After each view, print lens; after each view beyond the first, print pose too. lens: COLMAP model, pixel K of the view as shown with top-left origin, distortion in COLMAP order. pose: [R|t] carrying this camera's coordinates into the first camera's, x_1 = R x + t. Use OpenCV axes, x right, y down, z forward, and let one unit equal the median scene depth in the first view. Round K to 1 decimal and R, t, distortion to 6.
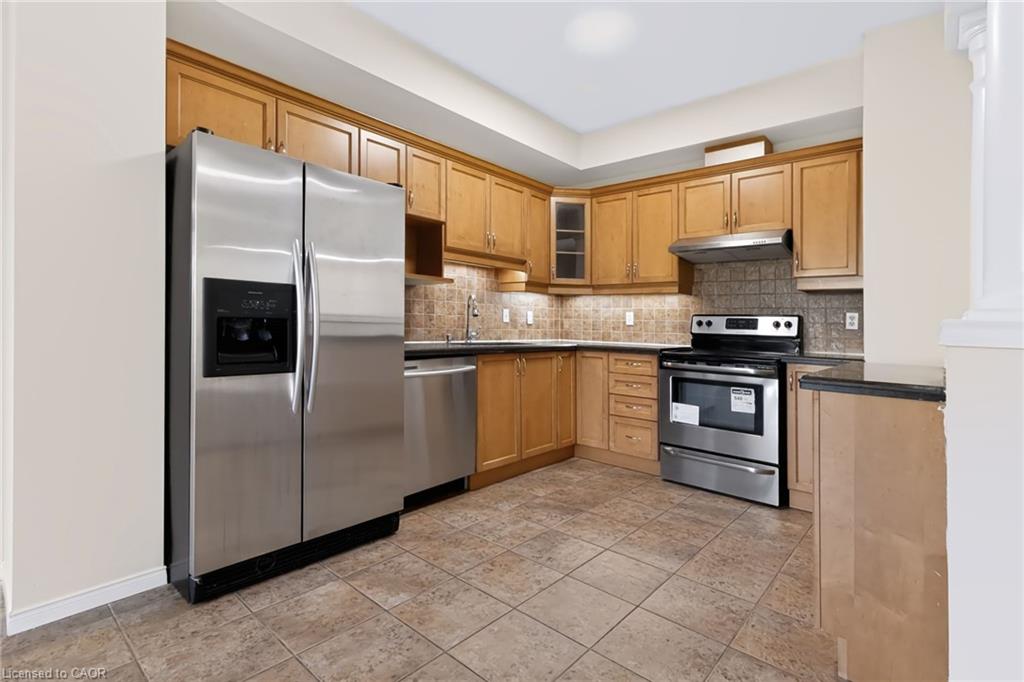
lens RADIAL K [[489.3, 0, 527.4], [0, 489.3, 340.7], [0, 0, 1]] dist [0.003396, -0.001199]
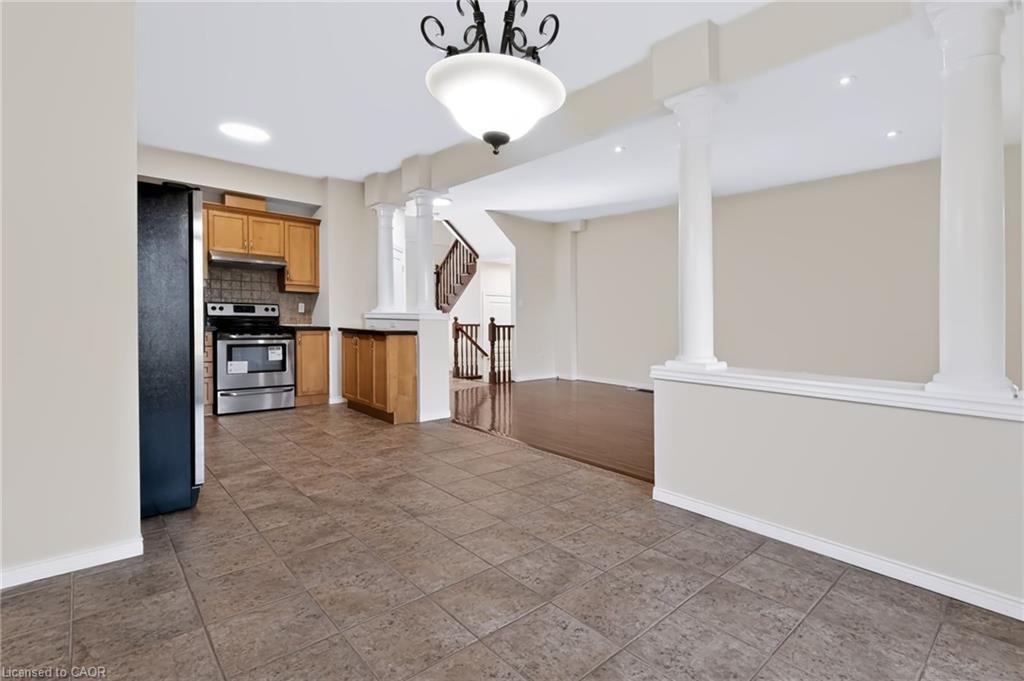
lens RADIAL K [[489.3, 0, 502.3], [0, 489.3, 402.1], [0, 0, 1]] dist [0.003396, -0.001199]
pose [[0.160161, -0.190613, 0.968512, -1.111337], [0.014173, 0.981521, 0.190830, -0.031054], [-0.986989, -0.016837, 0.159903, -0.100816]]
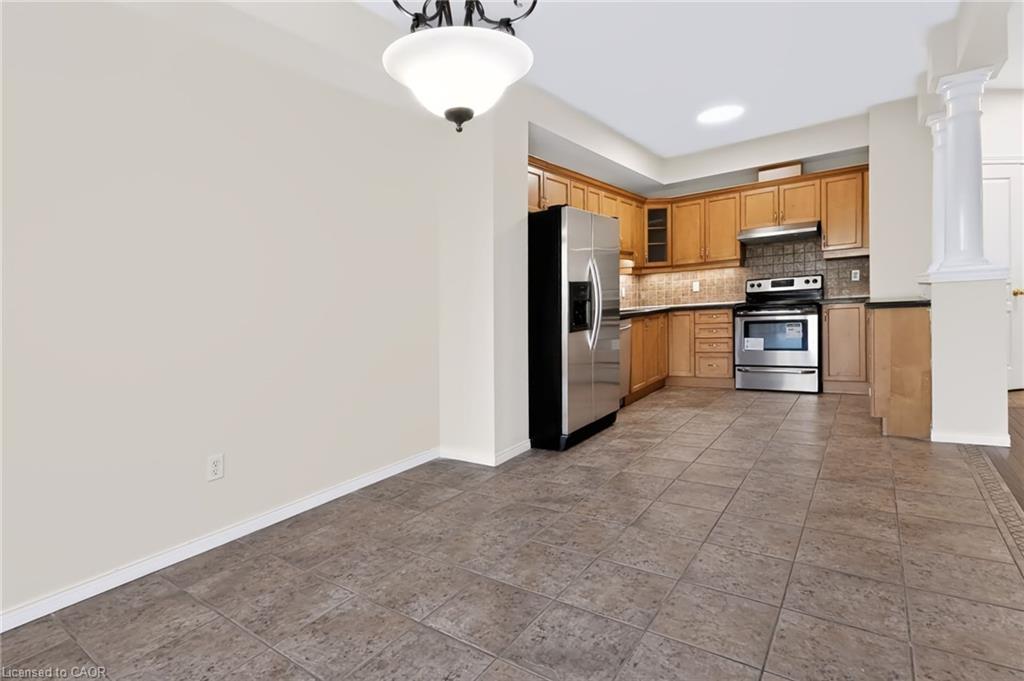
lens RADIAL K [[489.3, 0, 516.0], [0, 489.3, 367.0], [0, 0, 1]] dist [0.003396, -0.001199]
pose [[0.993040, -0.097908, 0.065466, -0.553001], [0.091181, 0.990915, 0.098858, -0.002570], [-0.074551, -0.092201, 0.992946, -0.517133]]
